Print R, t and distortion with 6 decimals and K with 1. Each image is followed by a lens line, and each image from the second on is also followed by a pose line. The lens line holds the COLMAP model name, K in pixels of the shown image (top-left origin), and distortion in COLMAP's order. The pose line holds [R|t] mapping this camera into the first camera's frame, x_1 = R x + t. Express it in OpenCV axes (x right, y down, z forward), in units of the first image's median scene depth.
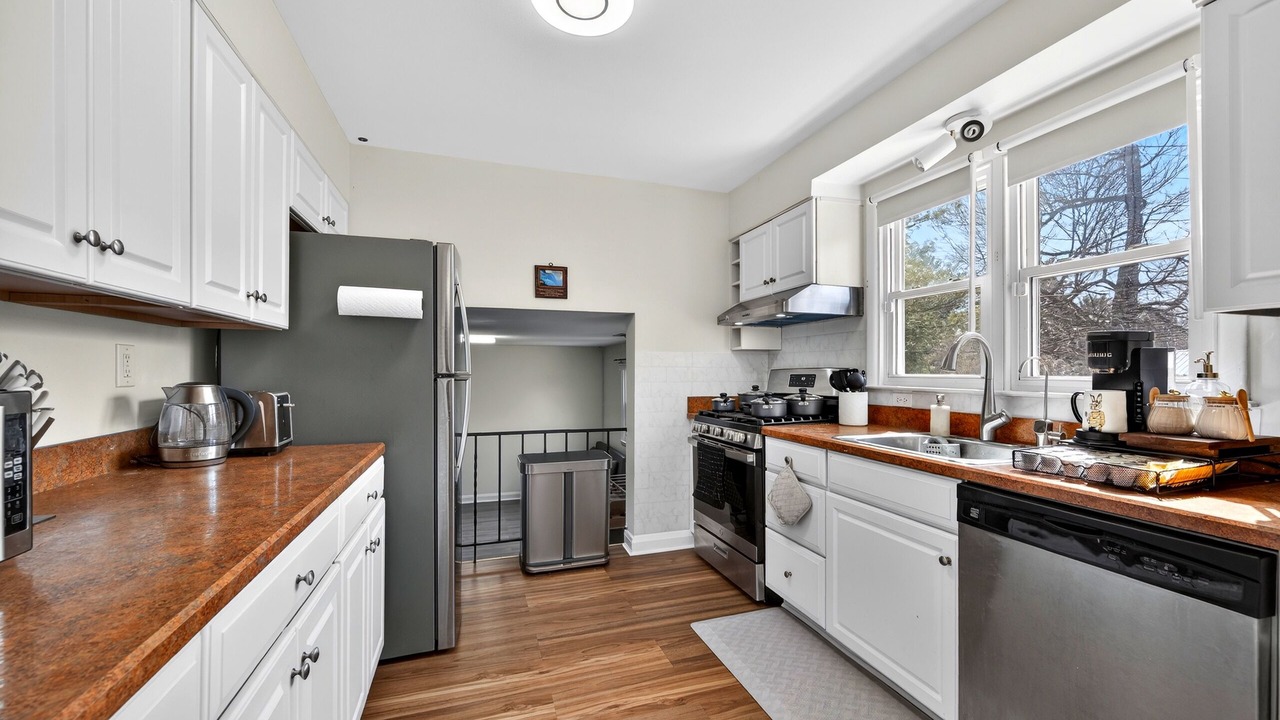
lens RADIAL K [[505.4, 0, 640.8], [0, 505.4, 368.4], [0, 0, 1]] dist [0.002926, 0.000330]
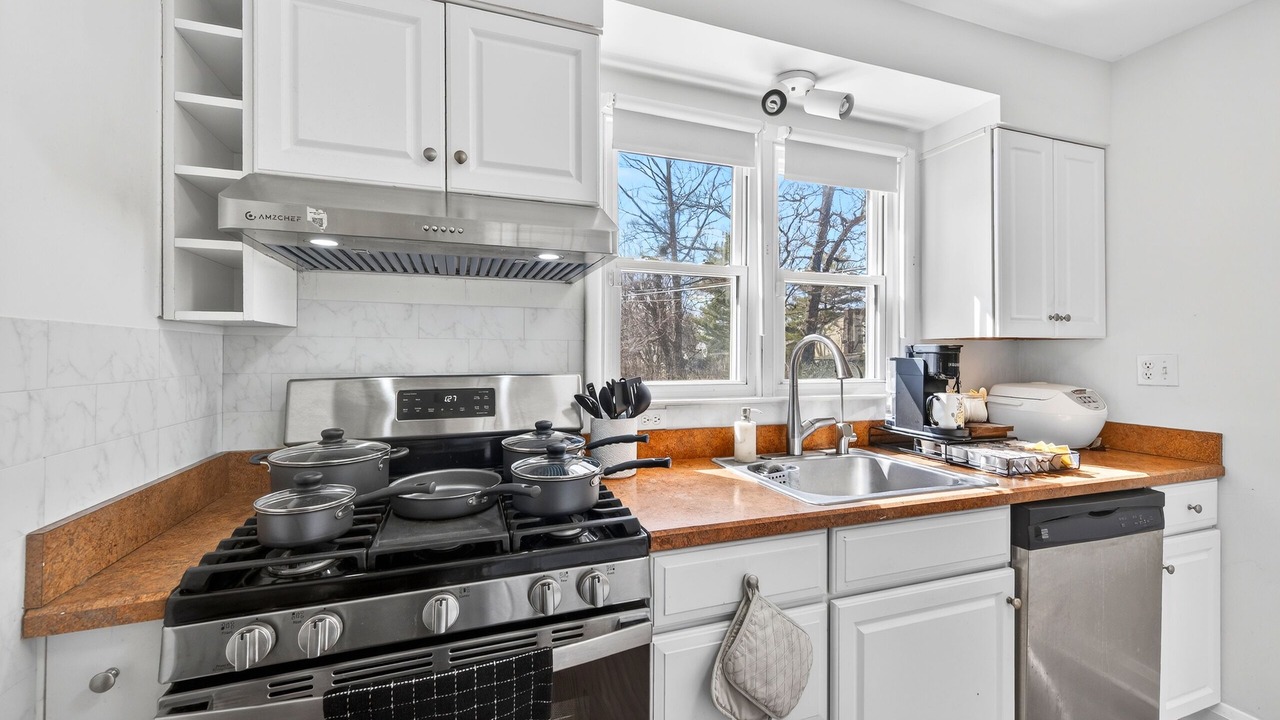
lens RADIAL K [[500.1, 0, 638.2], [0, 500.1, 347.5], [0, 0, 1]] dist [0.001515, 0.000109]
pose [[-0.012593, 0.006897, 0.999897, -0.215302], [-0.010971, 0.999915, -0.007036, -0.040507], [-0.999861, -0.011059, -0.012516, 1.403084]]
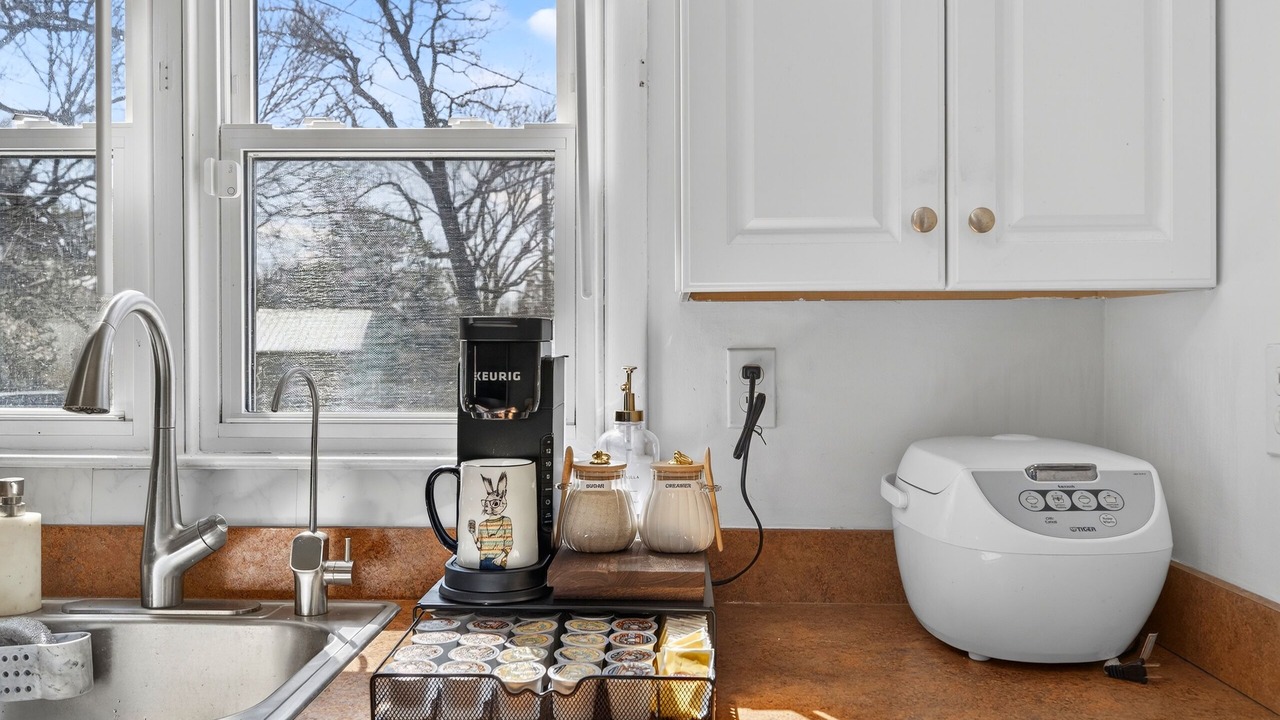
lens RADIAL K [[1089.5, 0, 640.0], [0, 1089.5, 360.0], [0, 0, 1]] dist [0.007210, 0.006107]
pose [[0.347172, -0.015653, 0.937671, 0.108928], [-0.006538, 0.999796, 0.019110, -0.044759], [-0.937779, -0.012765, 0.346999, 0.472898]]
